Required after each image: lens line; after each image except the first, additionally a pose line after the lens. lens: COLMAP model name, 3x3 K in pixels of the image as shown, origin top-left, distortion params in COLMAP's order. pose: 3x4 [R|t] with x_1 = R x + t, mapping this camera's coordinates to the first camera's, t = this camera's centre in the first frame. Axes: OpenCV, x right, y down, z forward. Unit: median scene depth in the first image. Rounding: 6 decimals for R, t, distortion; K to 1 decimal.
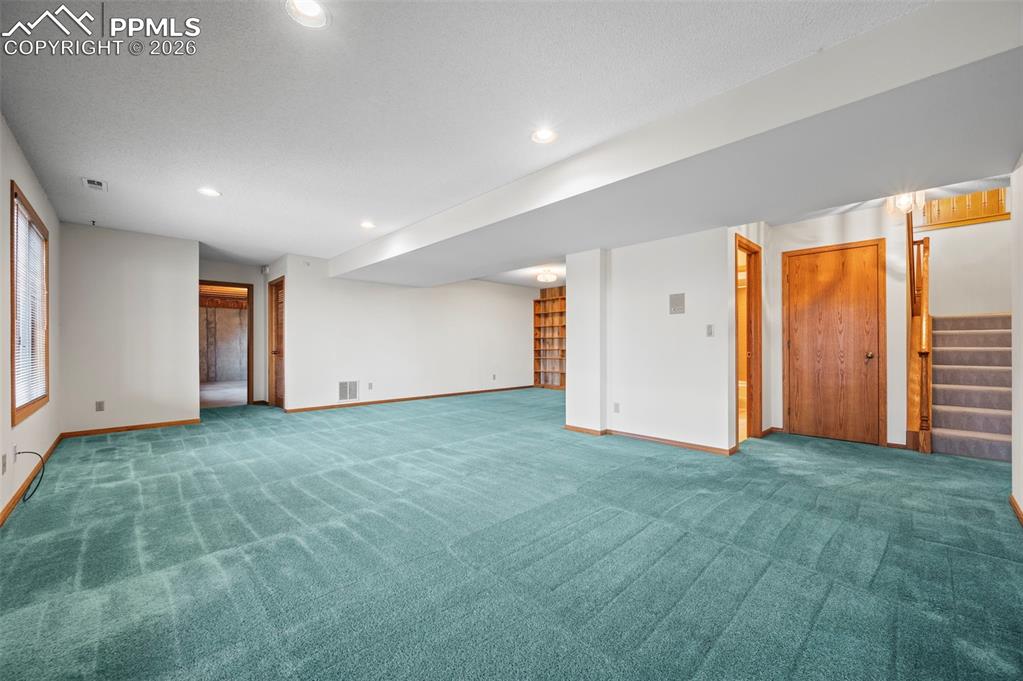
lens RADIAL K [[400.8, 0, 512.4], [0, 400.8, 341.2], [0, 0, 1]] dist [-0.000896, -0.000187]
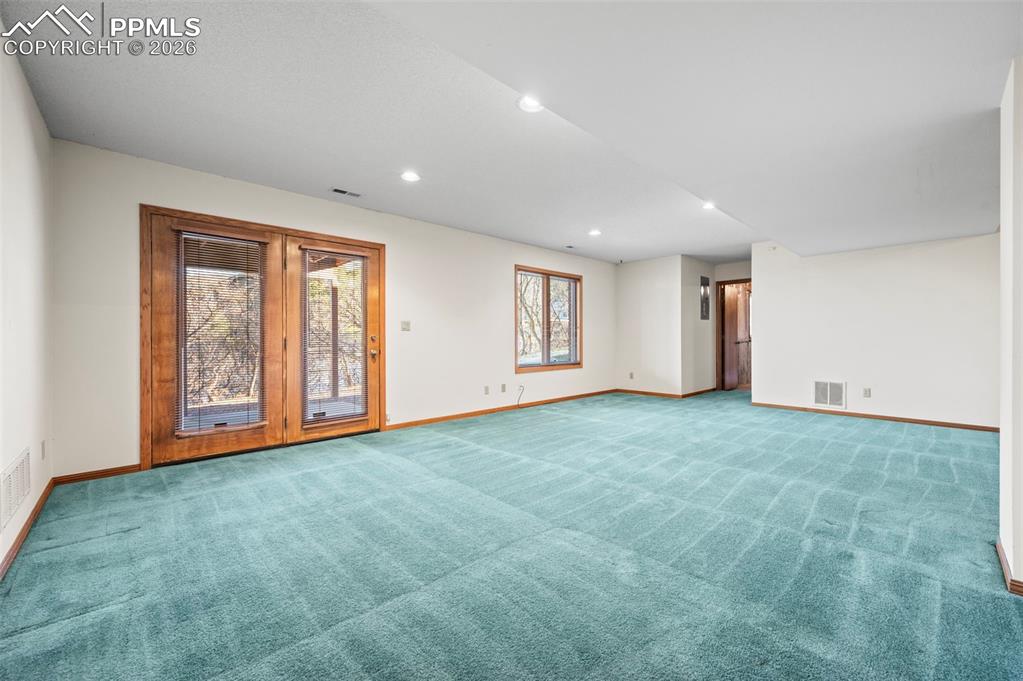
lens RADIAL K [[400.8, 0, 512.4], [0, 400.8, 341.2], [0, 0, 1]] dist [-0.000896, -0.000187]
pose [[-0.005004, 0.011685, -0.999919, 0.681441], [0.013214, 0.999845, 0.011618, 0.002339], [0.999900, -0.013155, -0.005157, 0.663036]]
